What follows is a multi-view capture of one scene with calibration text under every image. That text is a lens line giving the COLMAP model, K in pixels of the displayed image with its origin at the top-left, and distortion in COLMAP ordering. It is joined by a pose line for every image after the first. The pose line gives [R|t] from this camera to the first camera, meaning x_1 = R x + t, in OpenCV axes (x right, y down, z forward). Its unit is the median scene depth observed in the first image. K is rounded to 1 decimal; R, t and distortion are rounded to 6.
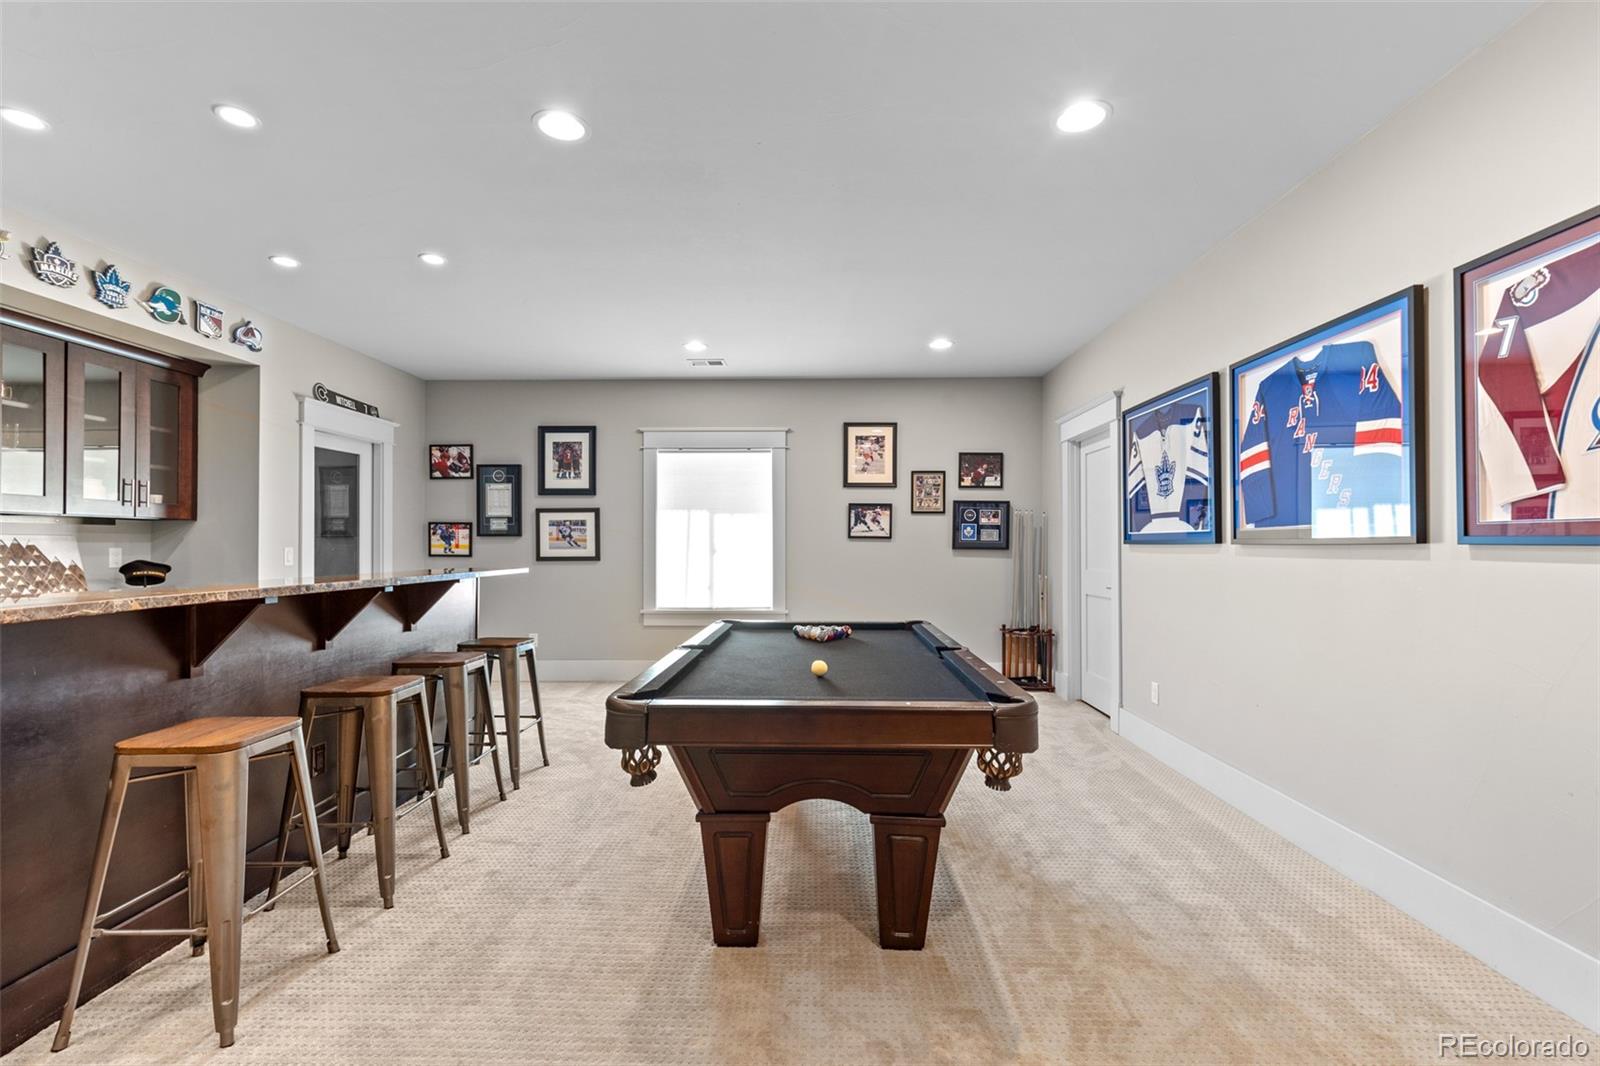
lens RADIAL K [[721.7, 0, 801.0], [0, 721.7, 541.5], [0, 0, 1]] dist [0.005592, 0.000231]
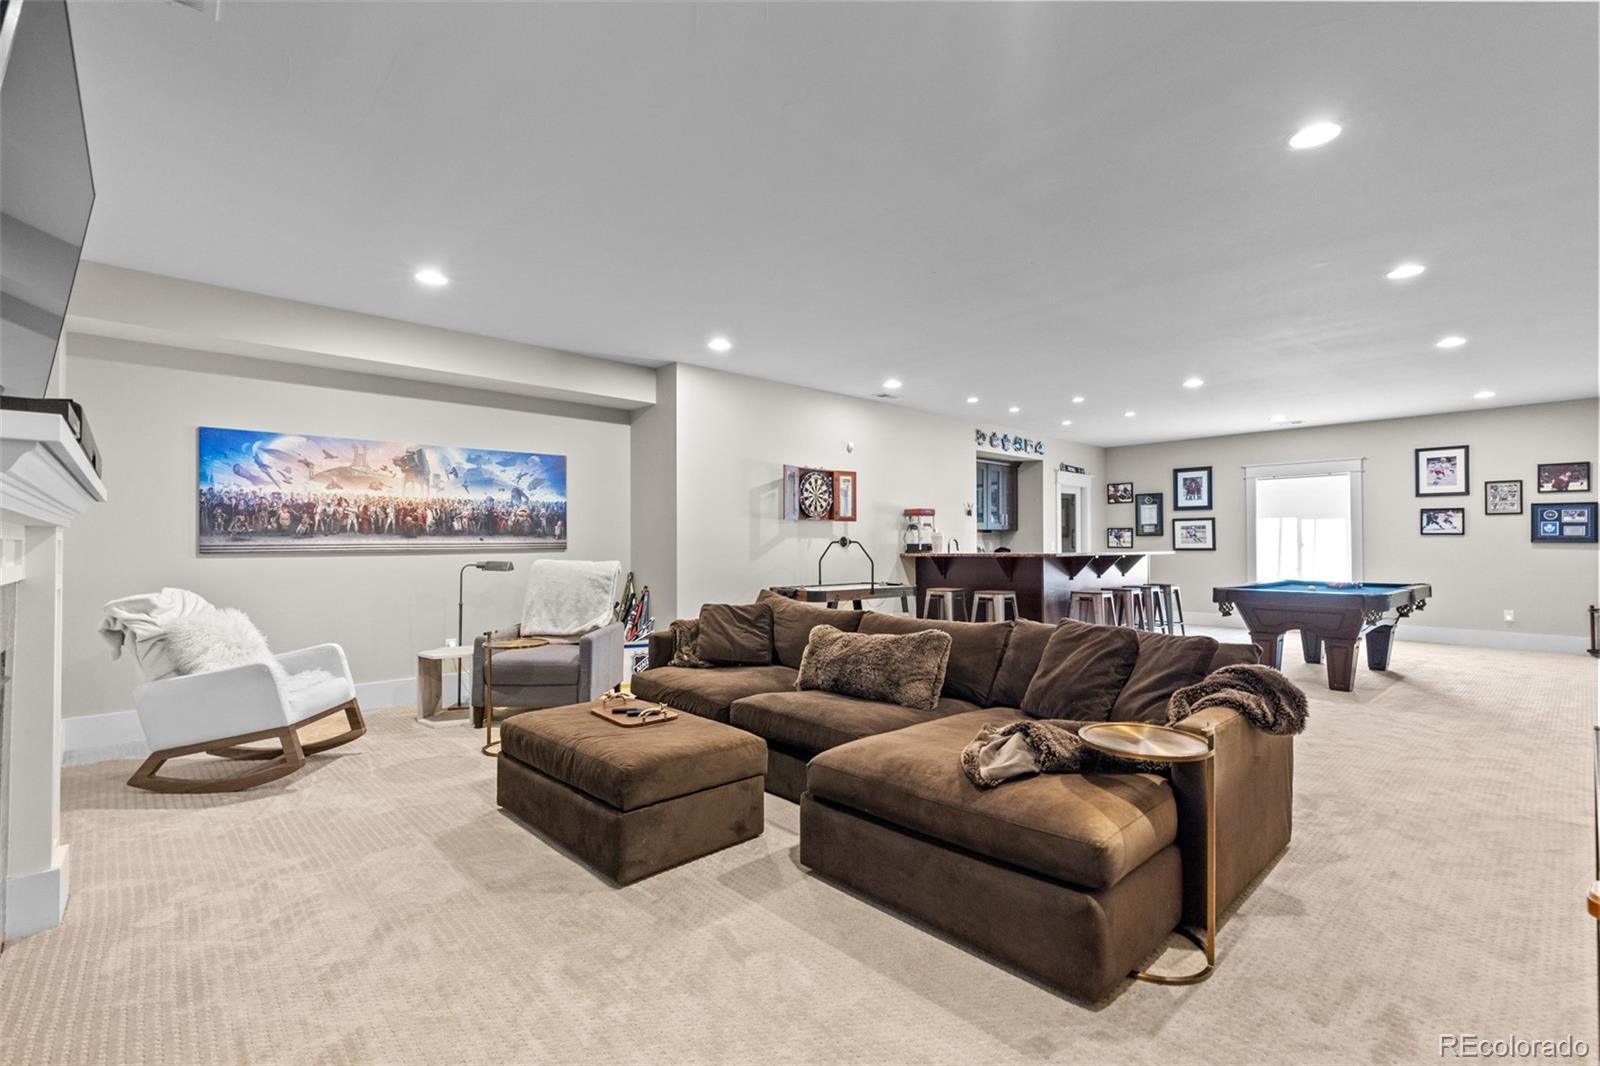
lens RADIAL K [[724.4, 0, 794.8], [0, 724.4, 537.2], [0, 0, 1]] dist [0.002504, 0.000996]
pose [[0.692152, -0.009132, -0.721694, 0.266220], [0.005233, 0.999957, -0.007634, 0.005221], [0.721732, 0.001508, 0.692171, -0.884675]]
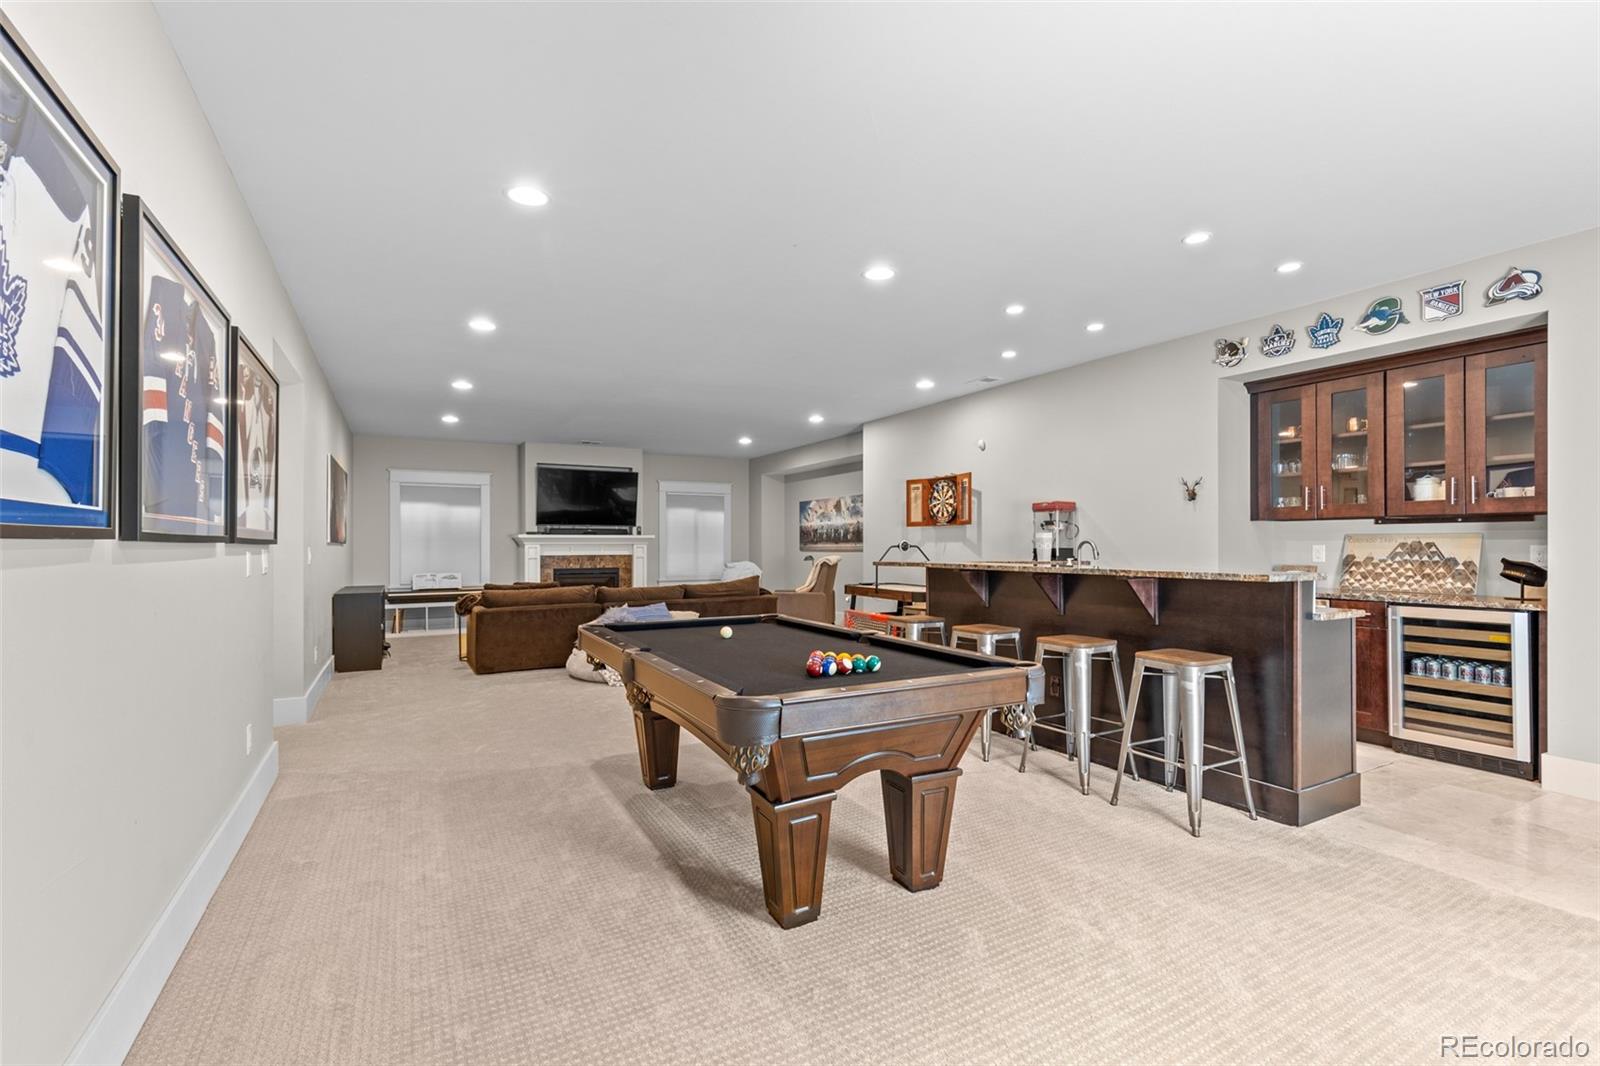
lens RADIAL K [[721.7, 0, 801.0], [0, 721.7, 541.5], [0, 0, 1]] dist [0.005592, 0.000231]
pose [[-0.864867, -0.000690, -0.502000, 0.272960], [0.004520, 0.999948, -0.009162, 0.006816], [0.501980, -0.010192, -0.864819, 1.035164]]
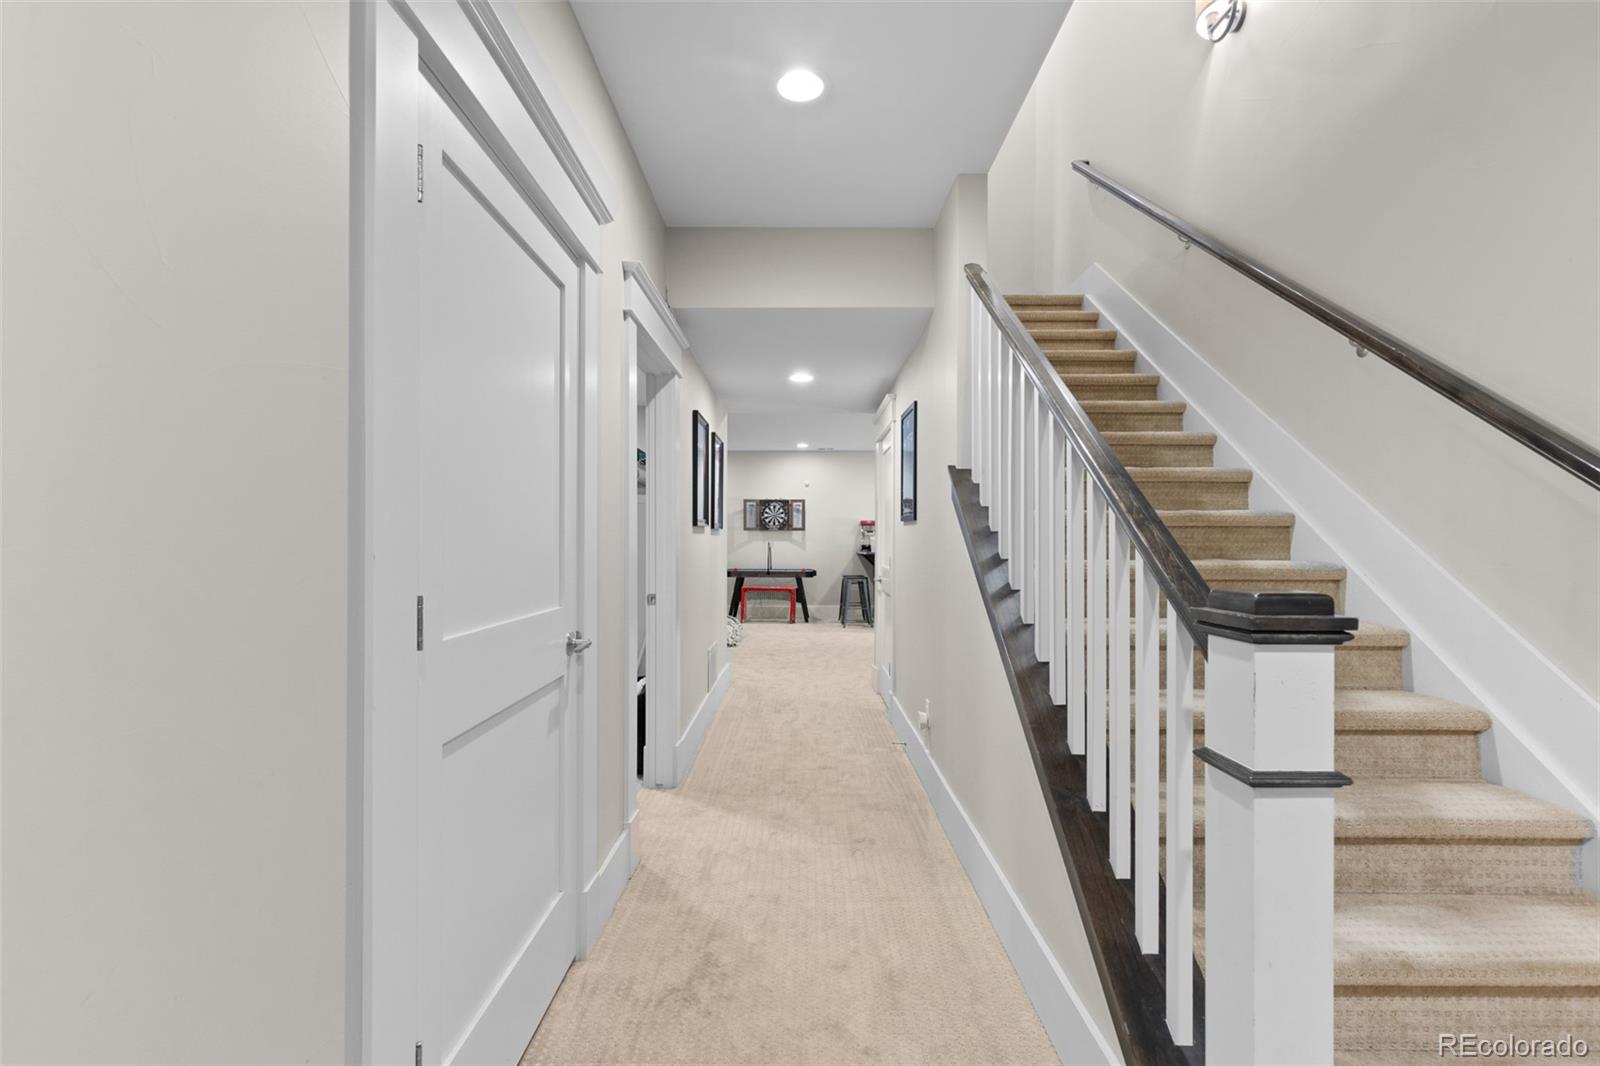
lens RADIAL K [[721.7, 0, 801.0], [0, 721.7, 541.5], [0, 0, 1]] dist [0.005592, 0.000231]
pose [[0.030692, -0.001377, -0.999528, 1.477185], [0.005342, 0.999985, -0.001214, 0.000782], [0.999515, -0.005302, 0.030699, 0.029860]]
